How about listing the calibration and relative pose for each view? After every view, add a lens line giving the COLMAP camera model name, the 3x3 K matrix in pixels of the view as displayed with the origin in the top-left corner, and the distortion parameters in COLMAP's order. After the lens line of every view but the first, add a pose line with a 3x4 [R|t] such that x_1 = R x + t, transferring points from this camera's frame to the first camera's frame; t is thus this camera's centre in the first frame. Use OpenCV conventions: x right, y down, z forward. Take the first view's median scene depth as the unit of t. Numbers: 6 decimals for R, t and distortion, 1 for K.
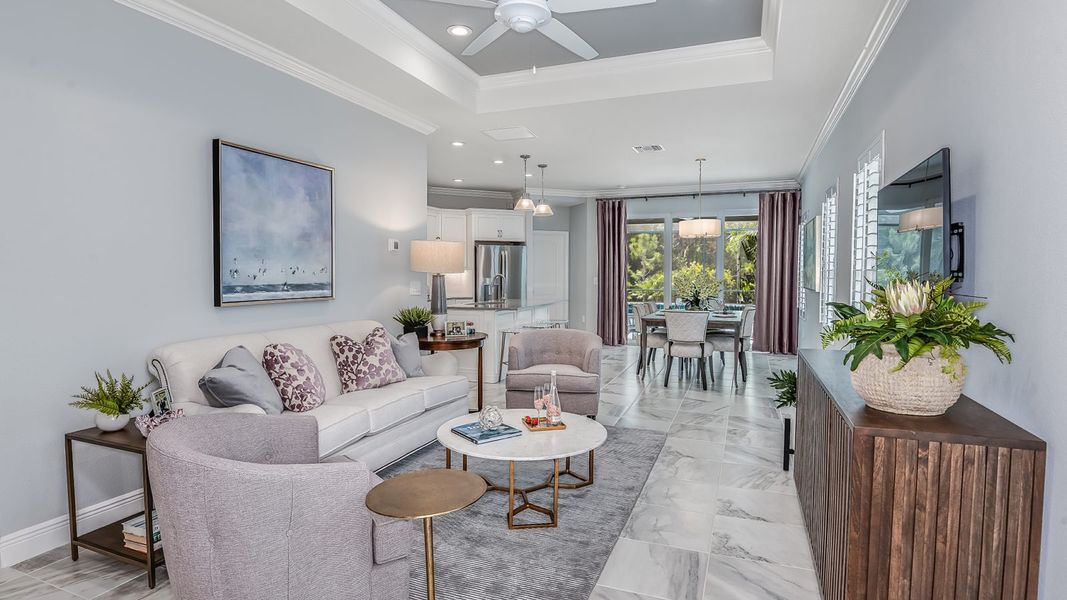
lens RADIAL K [[524.1, 0, 533.5], [0, 524.1, 300.0], [0, 0, 1]] dist [-0.001368, 0.001205]
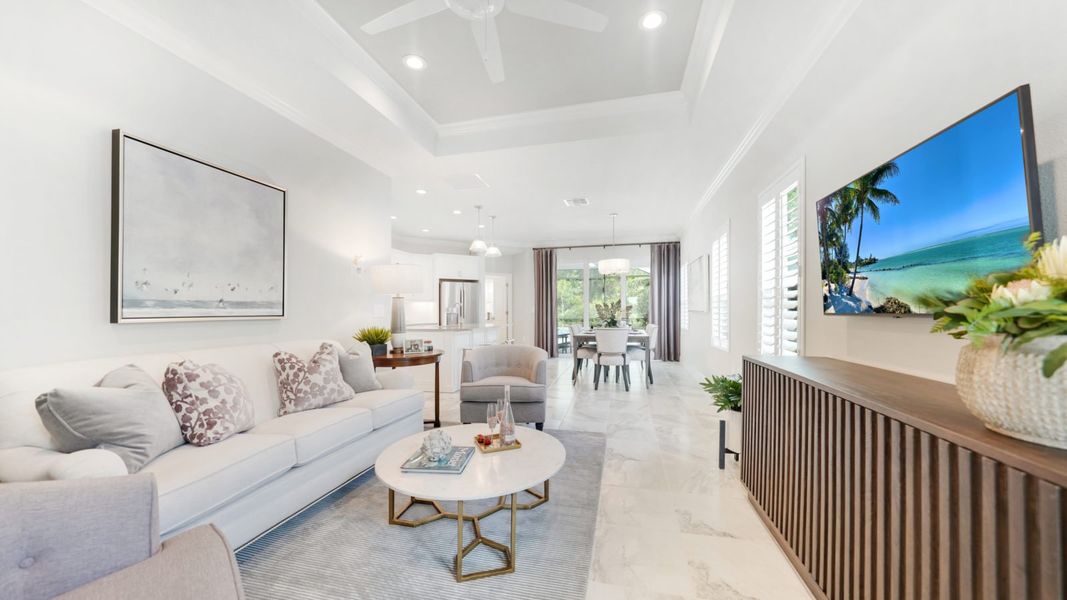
lens RADIAL K [[353.5, 0, 538.4], [0, 353.5, 306.9], [0, 0, 1]] dist [0.000240, 0.000082]
pose [[0.989167, -0.004827, 0.146716, 0.000627], [0.013946, 0.998029, -0.061188, 0.027907], [-0.146132, 0.062571, 0.987284, 0.286793]]
